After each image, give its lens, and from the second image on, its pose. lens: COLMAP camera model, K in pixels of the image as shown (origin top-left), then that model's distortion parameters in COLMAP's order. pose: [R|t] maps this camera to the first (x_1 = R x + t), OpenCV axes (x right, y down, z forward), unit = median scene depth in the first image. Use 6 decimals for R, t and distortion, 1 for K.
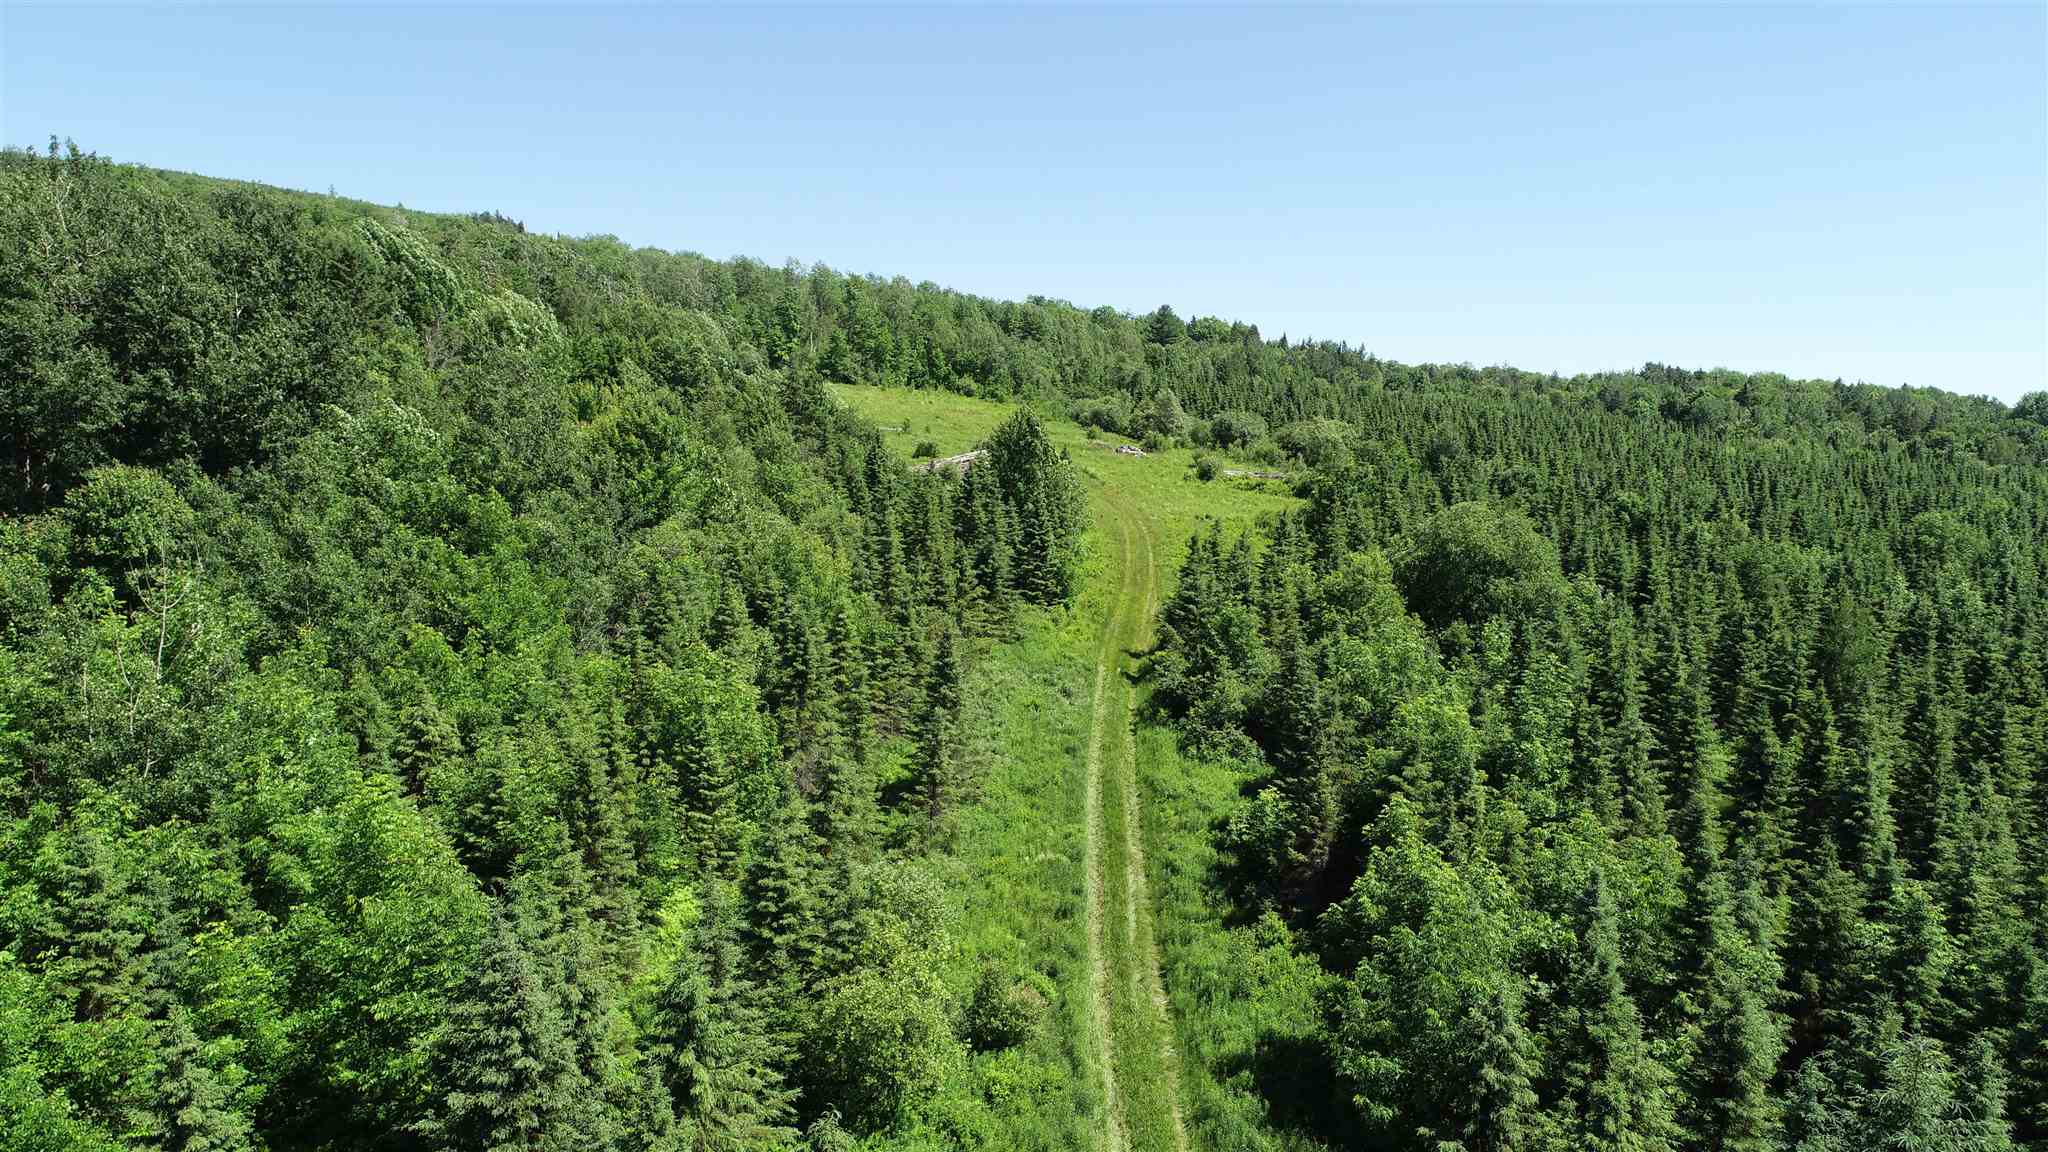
lens RADIAL K [[1379.3, 0, 1024.0], [0, 1379.3, 576.0], [0, 0, 1]] dist [0.000903, -0.003503]
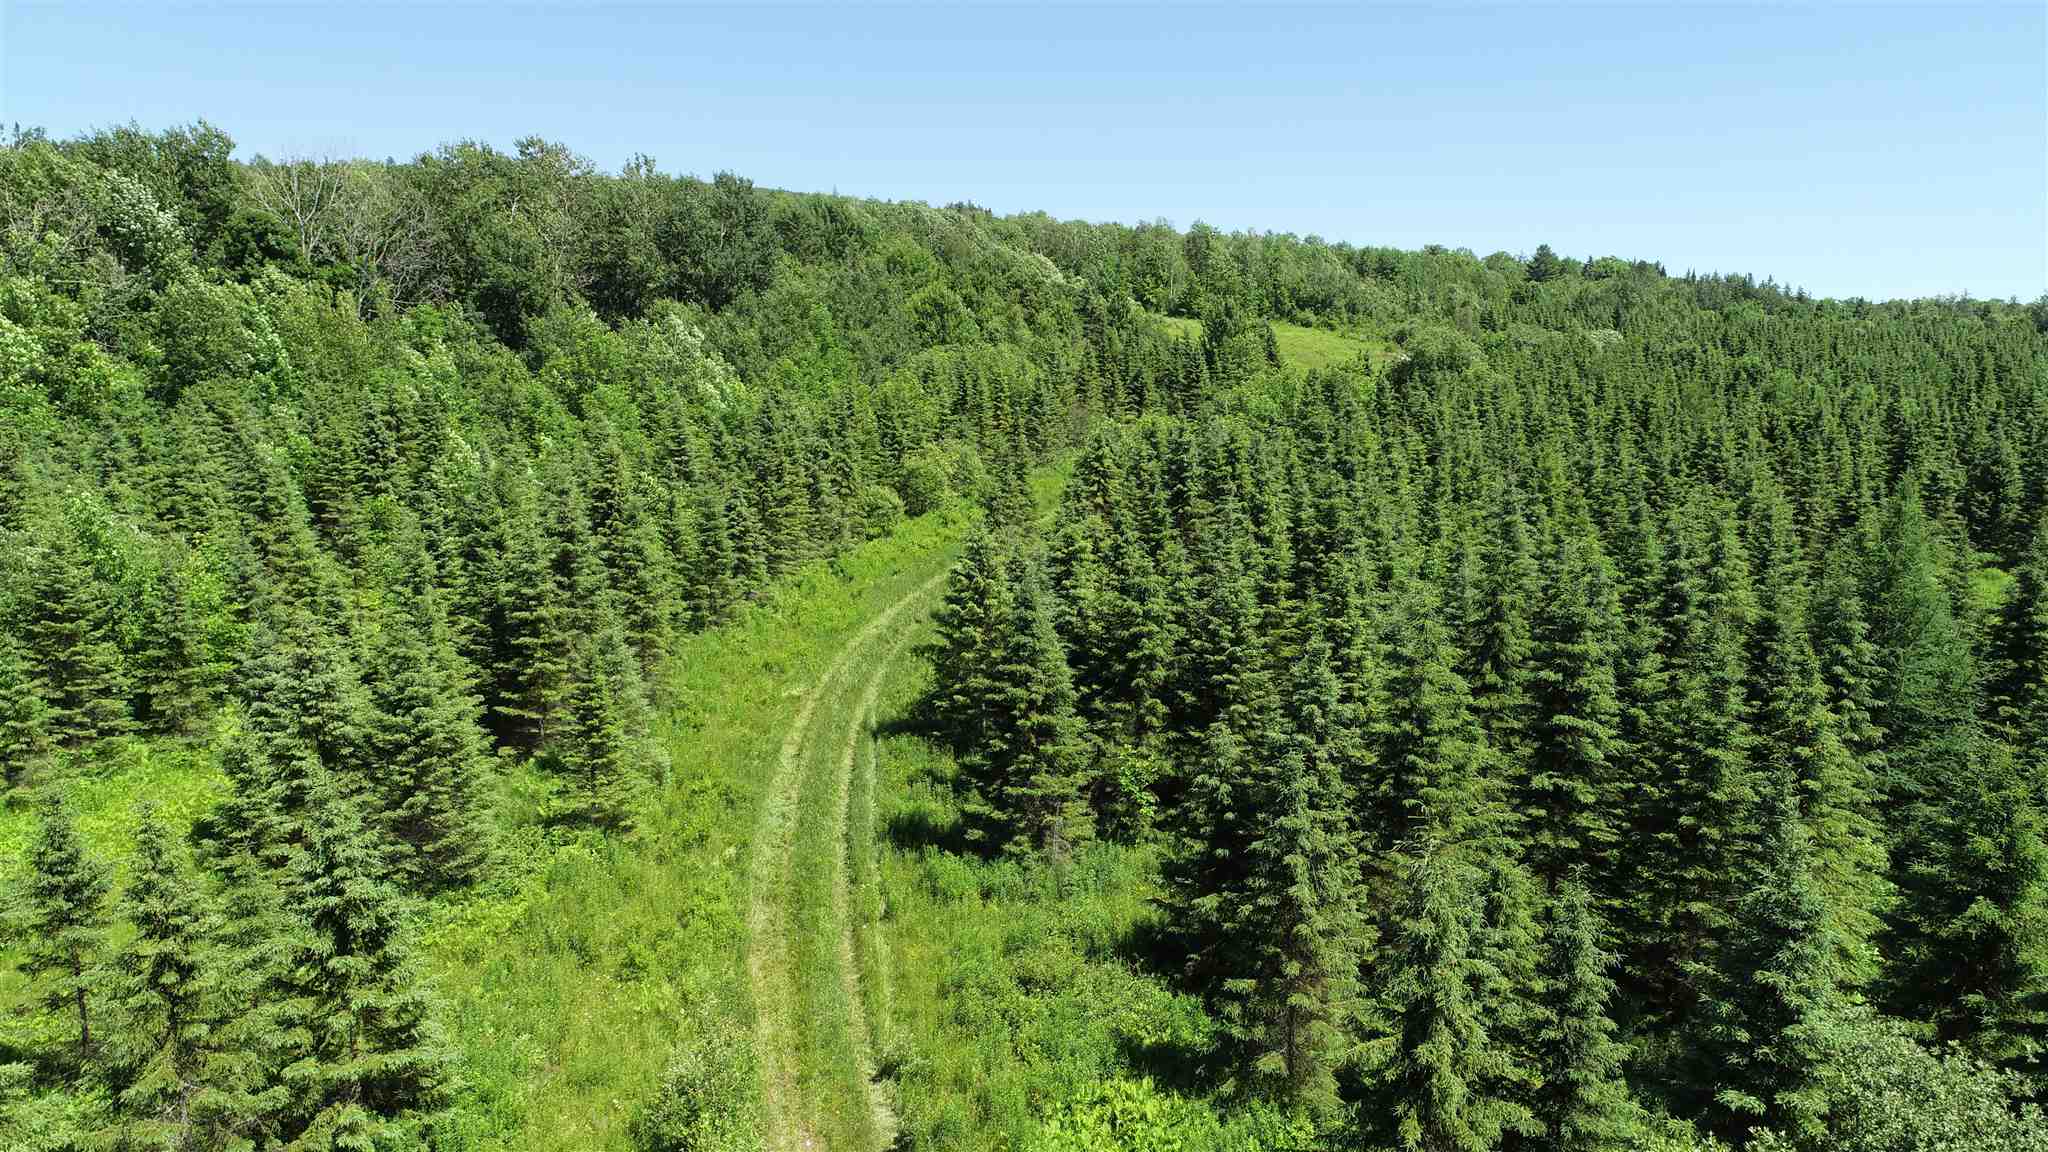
lens RADIAL K [[1379.3, 0, 1024.0], [0, 1379.3, 576.0], [0, 0, 1]] dist [0.000903, -0.003503]
pose [[0.943331, 0.023840, -0.330997, 0.122388], [-0.018426, 0.999640, 0.019485, 0.060418], [0.331342, -0.012281, 0.943431, -0.176868]]
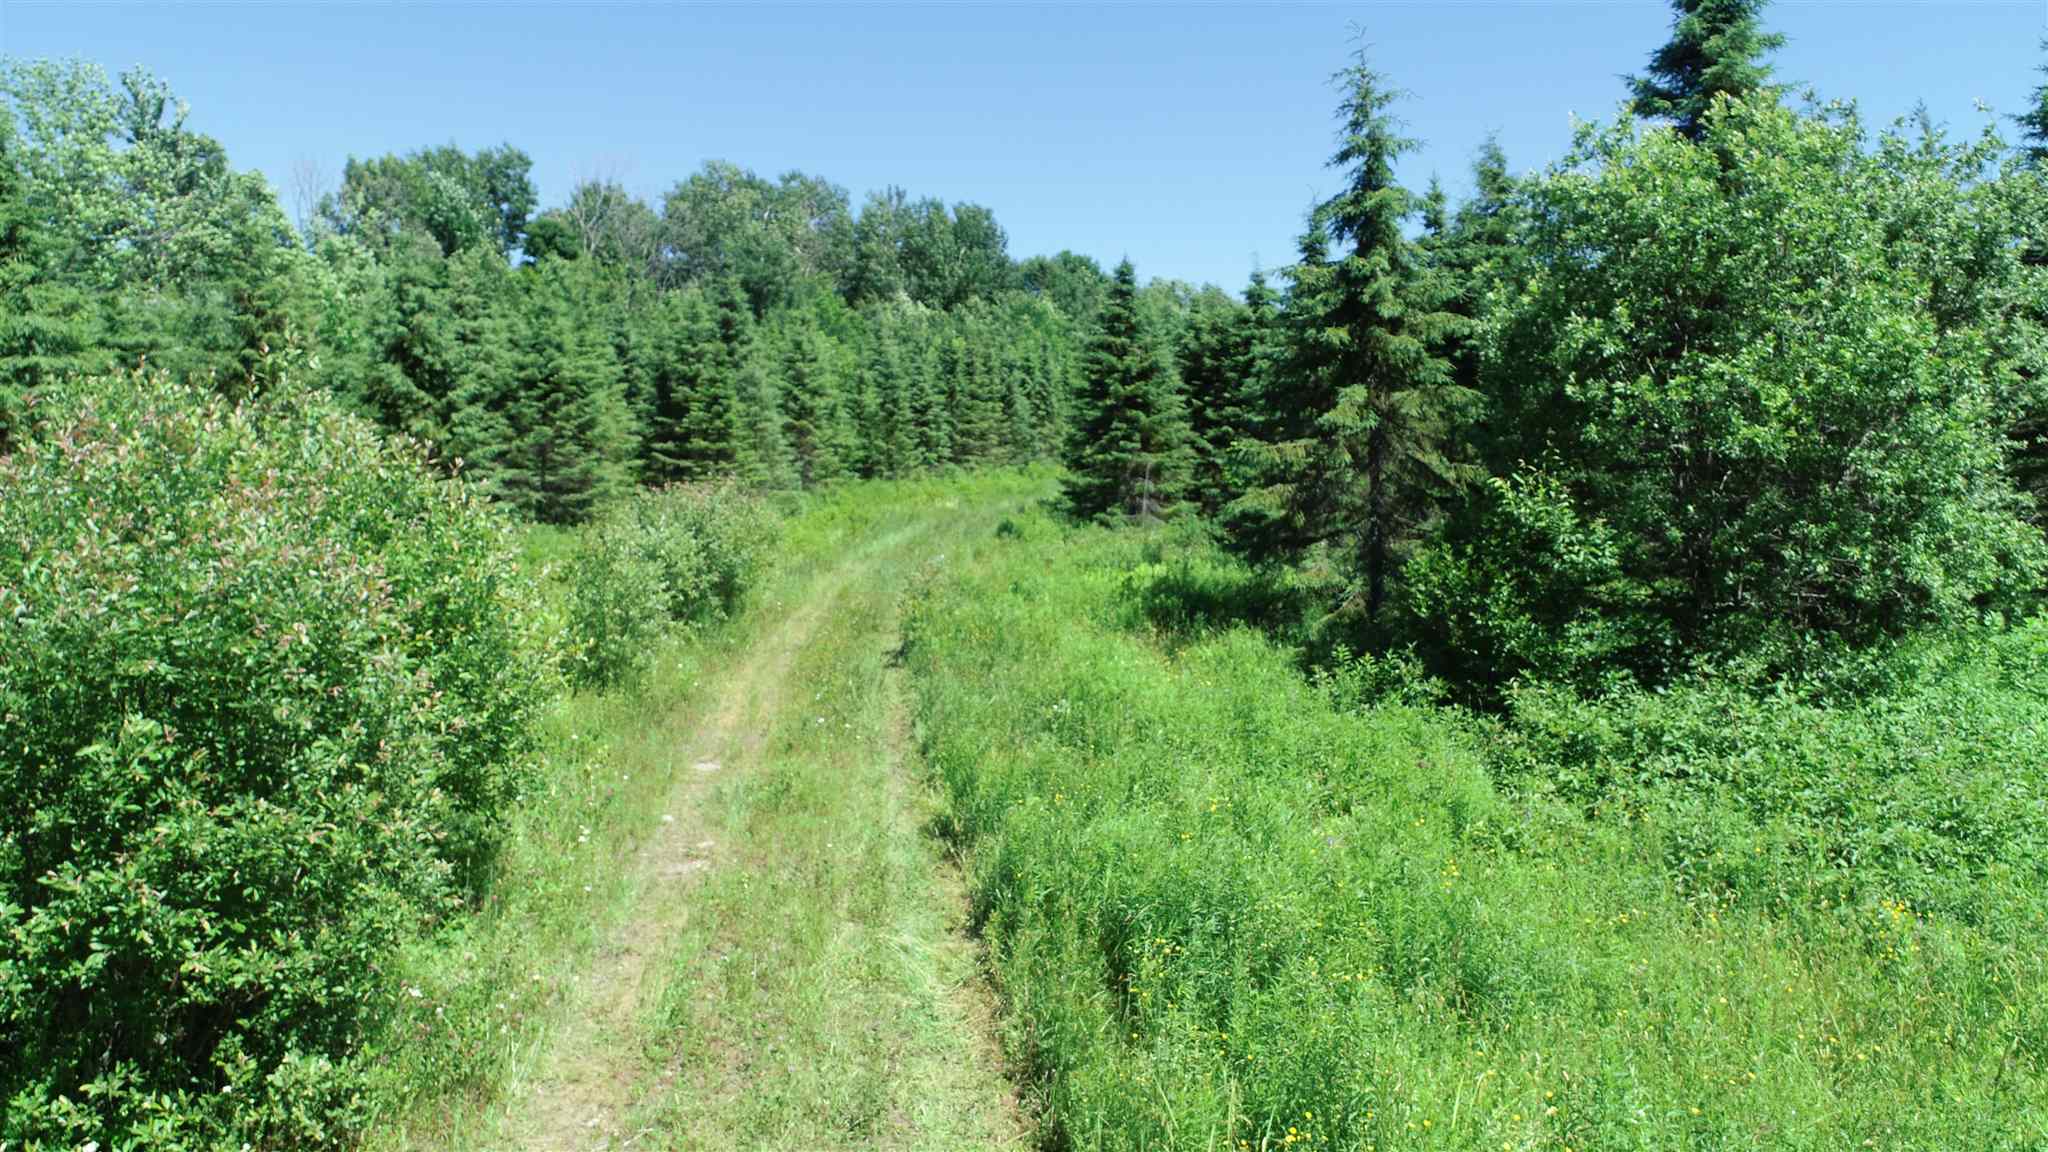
lens RADIAL K [[1379.3, 0, 1024.0], [0, 1379.3, 576.0], [0, 0, 1]] dist [0.000903, -0.003503]
pose [[0.857977, -0.006491, -0.513647, 0.140046], [-0.037879, 0.996399, -0.075863, 0.108189], [0.512290, 0.084545, 0.854641, -0.167456]]
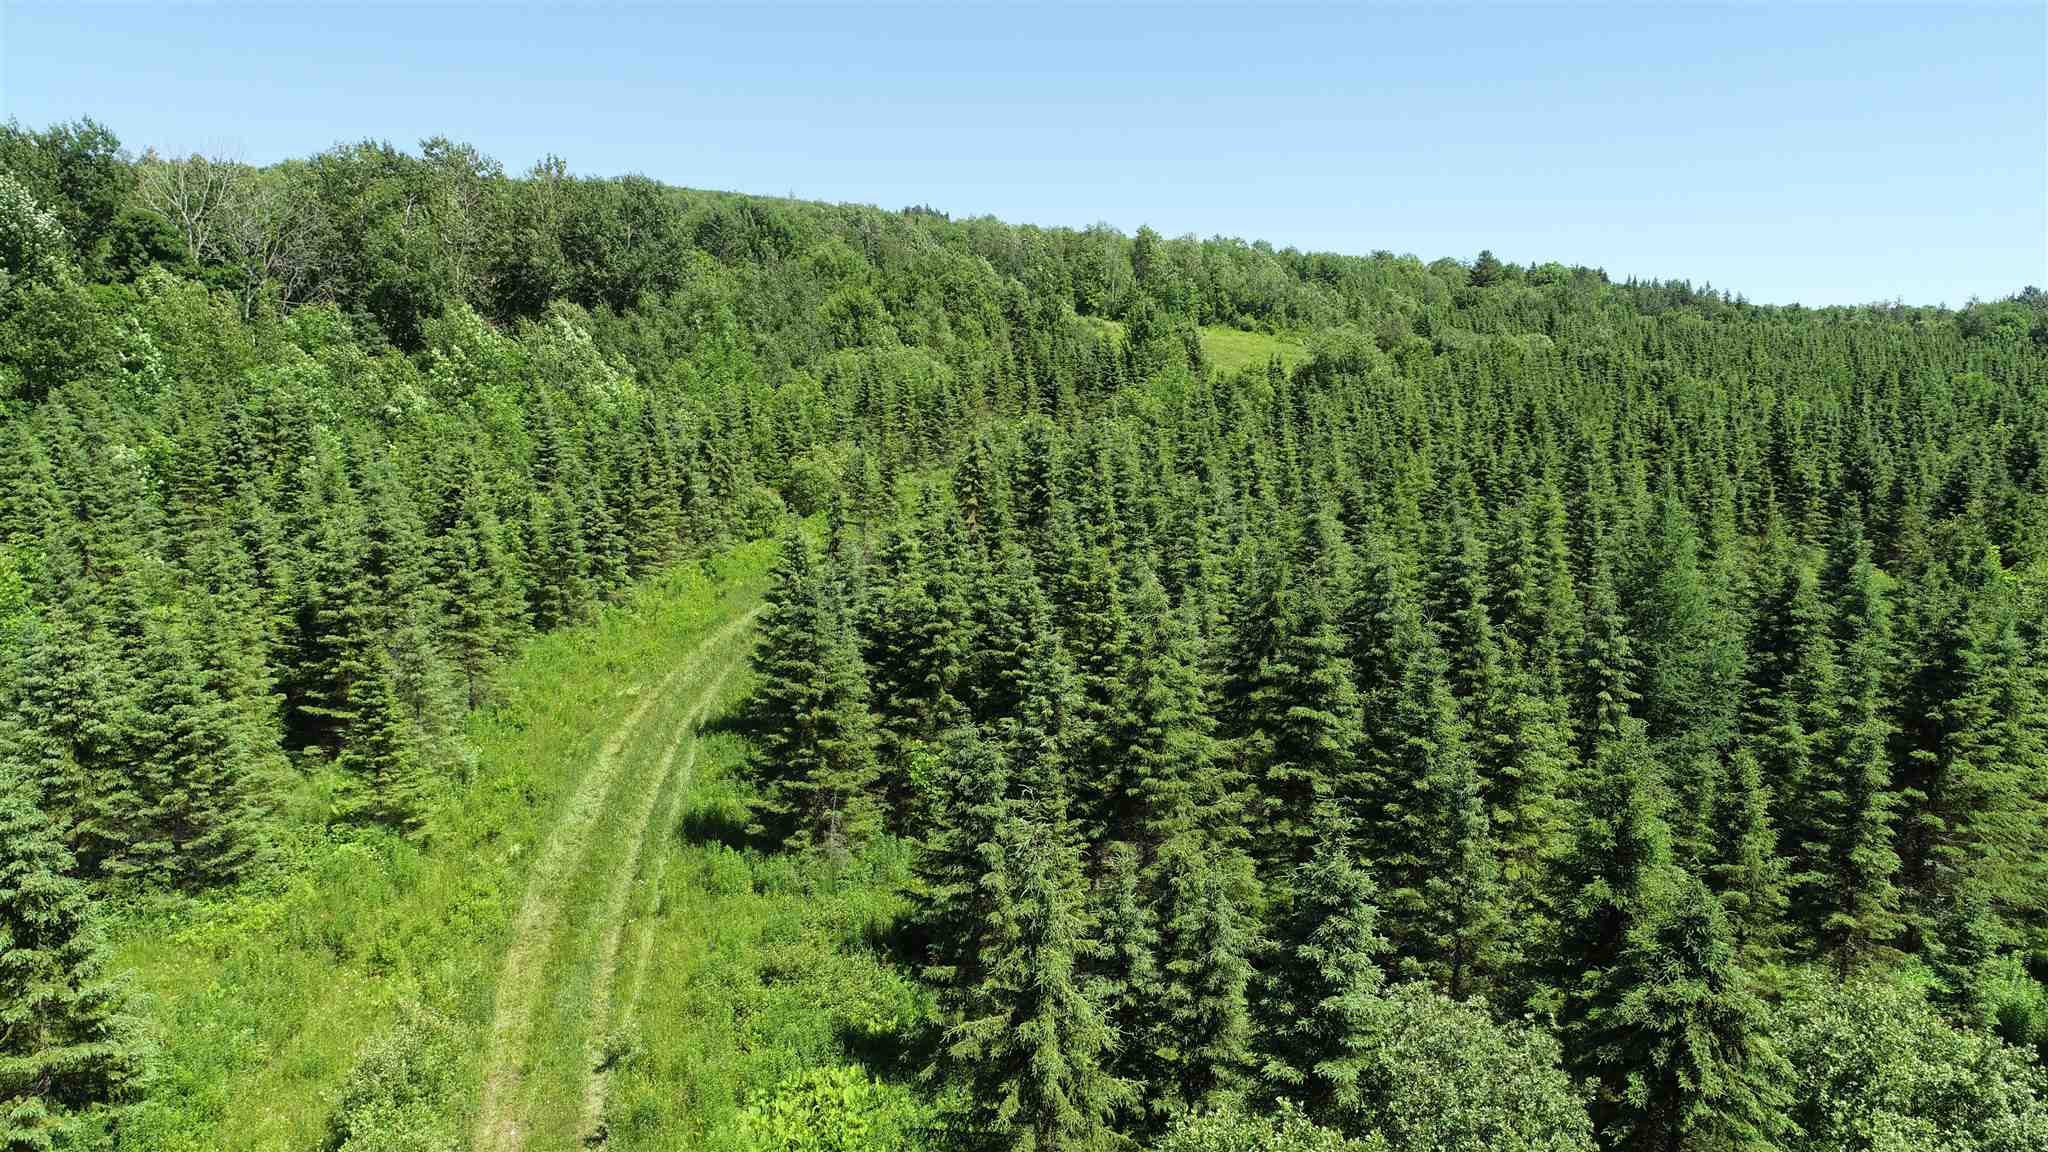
lens RADIAL K [[1379.3, 0, 1024.0], [0, 1379.3, 576.0], [0, 0, 1]] dist [0.000903, -0.003503]
pose [[0.951382, 0.020872, -0.307307, 0.141227], [-0.016726, 0.999730, 0.016120, 0.060813], [0.307560, -0.010196, 0.951474, -0.172256]]
